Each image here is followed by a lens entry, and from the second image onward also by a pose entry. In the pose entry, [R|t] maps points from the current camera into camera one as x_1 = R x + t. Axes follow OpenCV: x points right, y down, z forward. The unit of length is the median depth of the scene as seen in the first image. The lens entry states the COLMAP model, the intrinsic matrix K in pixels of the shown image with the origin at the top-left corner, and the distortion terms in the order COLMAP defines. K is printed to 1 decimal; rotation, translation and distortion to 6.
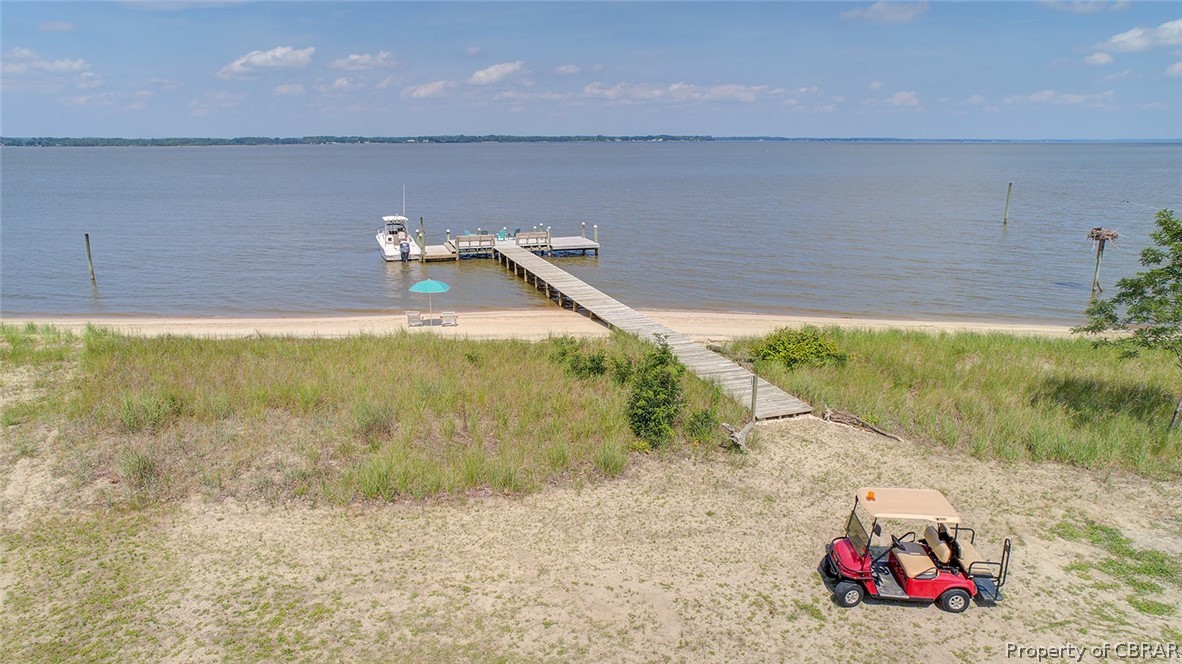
lens RADIAL K [[813.9, 0, 591.0], [0, 813.9, 332.0], [0, 0, 1]] dist [-0.077305, 0.102487]
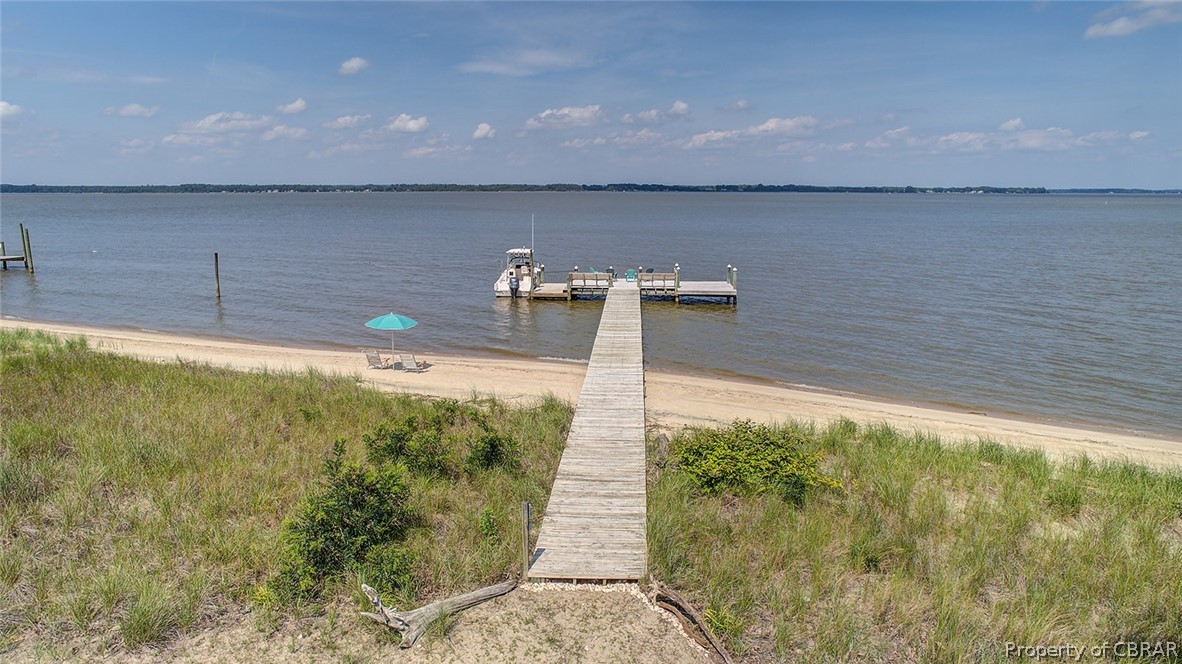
lens RADIAL K [[813.9, 0, 591.0], [0, 813.9, 332.0], [0, 0, 1]] dist [-0.077305, 0.102487]
pose [[0.927715, 0.070112, -0.366645, 0.174794], [-0.092673, 0.994712, -0.044274, -0.017056], [0.361602, 0.075052, 0.929307, 0.188433]]
